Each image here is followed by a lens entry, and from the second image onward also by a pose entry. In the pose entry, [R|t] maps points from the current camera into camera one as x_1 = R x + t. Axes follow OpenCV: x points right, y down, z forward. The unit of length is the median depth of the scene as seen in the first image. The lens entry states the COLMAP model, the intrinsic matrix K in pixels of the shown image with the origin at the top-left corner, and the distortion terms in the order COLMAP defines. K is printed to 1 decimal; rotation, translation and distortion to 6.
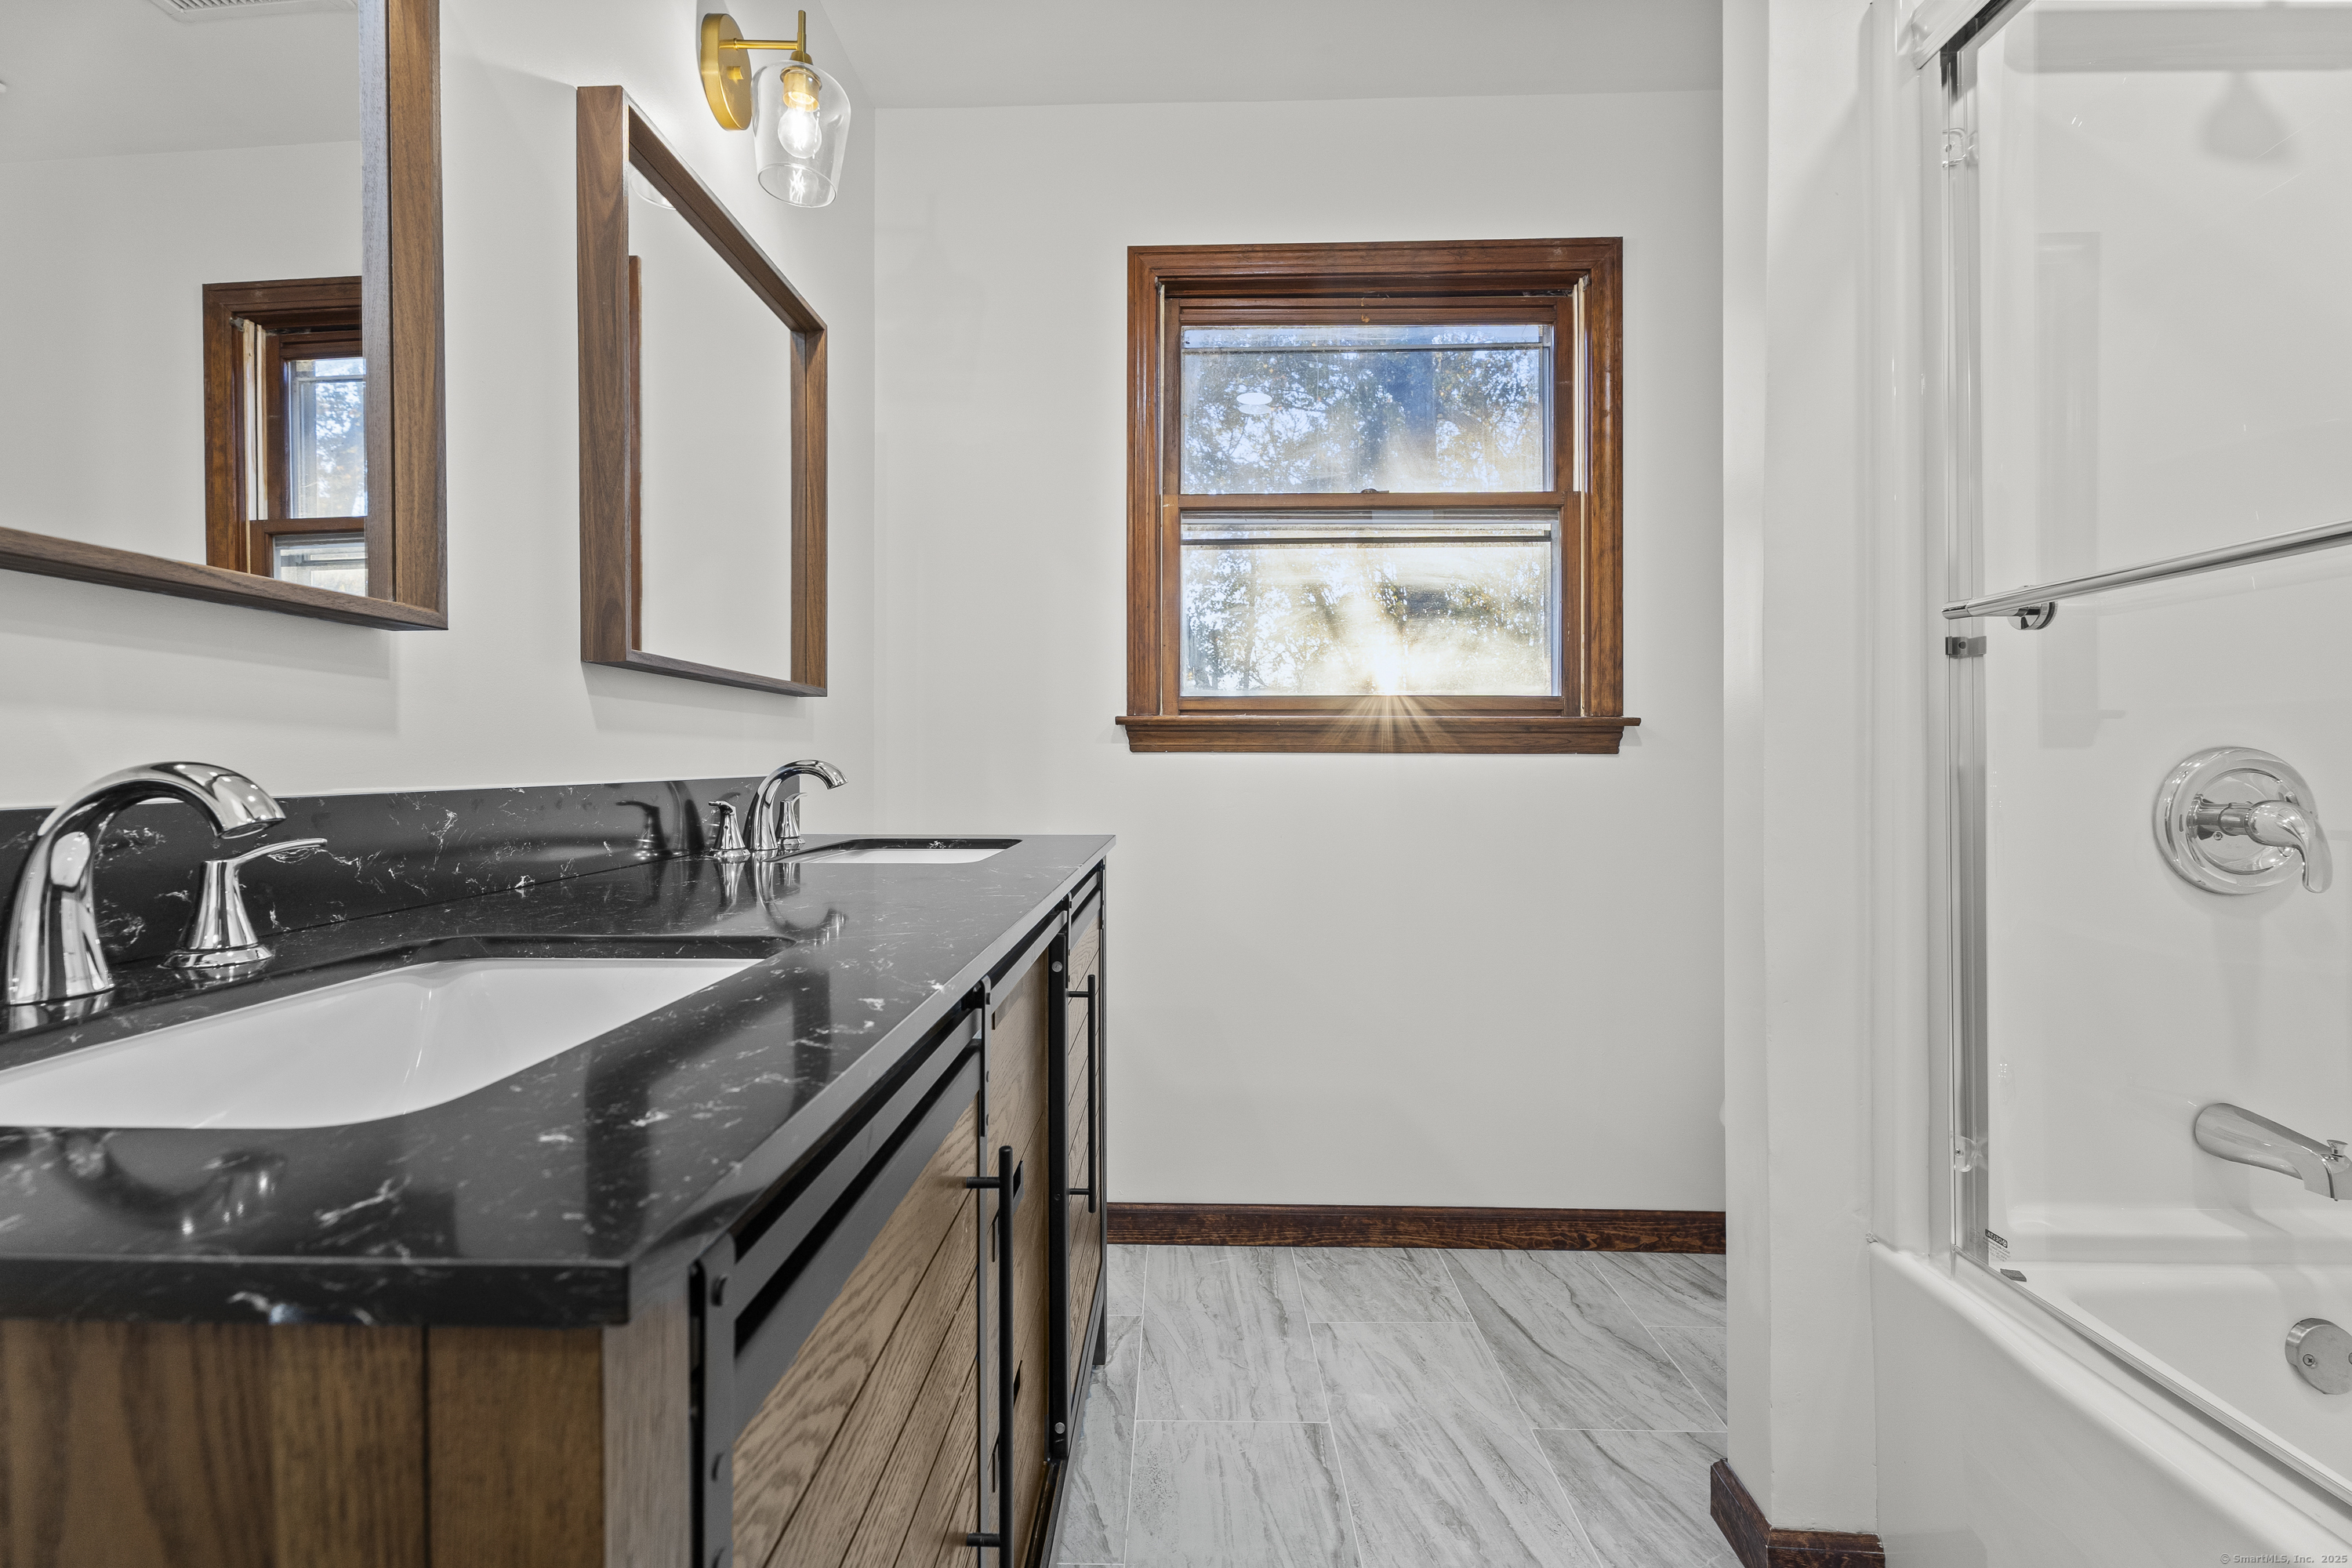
lens RADIAL K [[1062.5, 0, 1171.1], [0, 1062.5, 776.4], [0, 0, 1]] dist [0.001122, 0.000529]
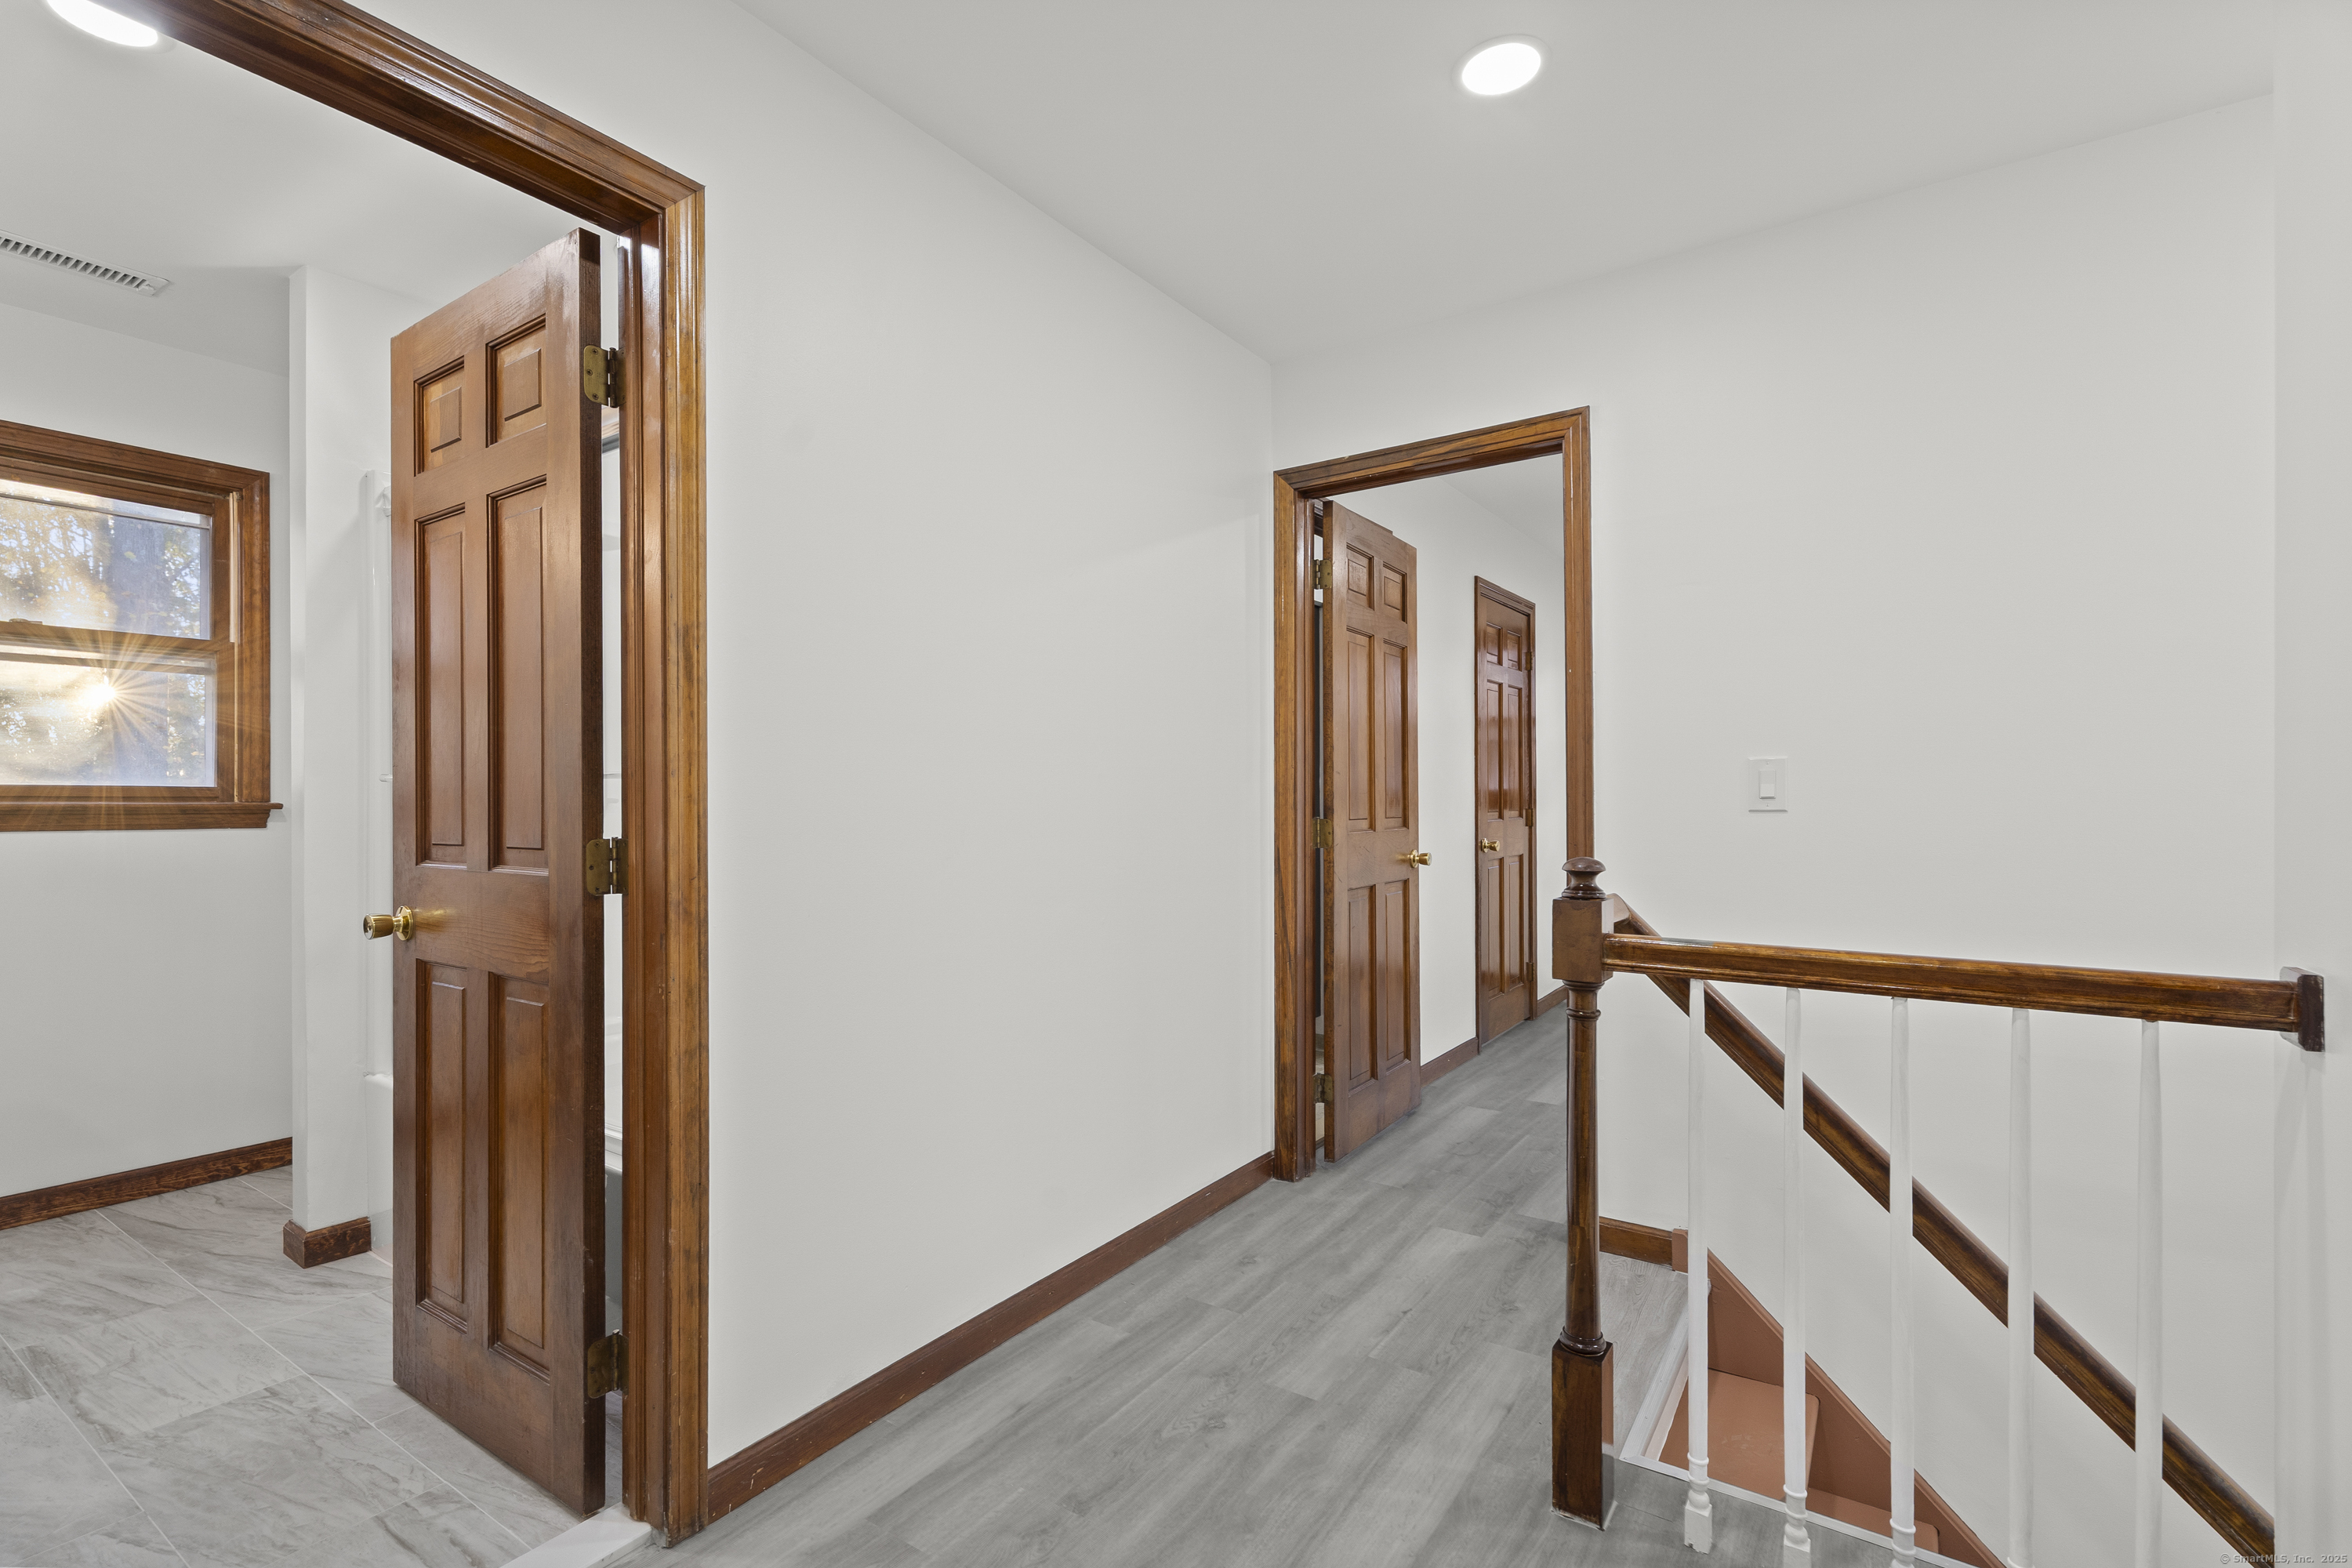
lens RADIAL K [[1062.5, 0, 1132.3], [0, 1062.5, 785.3], [0, 0, 1]] dist [0.001122, 0.000529]
pose [[0.554897, 0.001524, 0.831918, -0.132413], [0.013140, 0.999858, -0.010596, -0.048576], [-0.831815, 0.016811, 0.554798, -0.793717]]
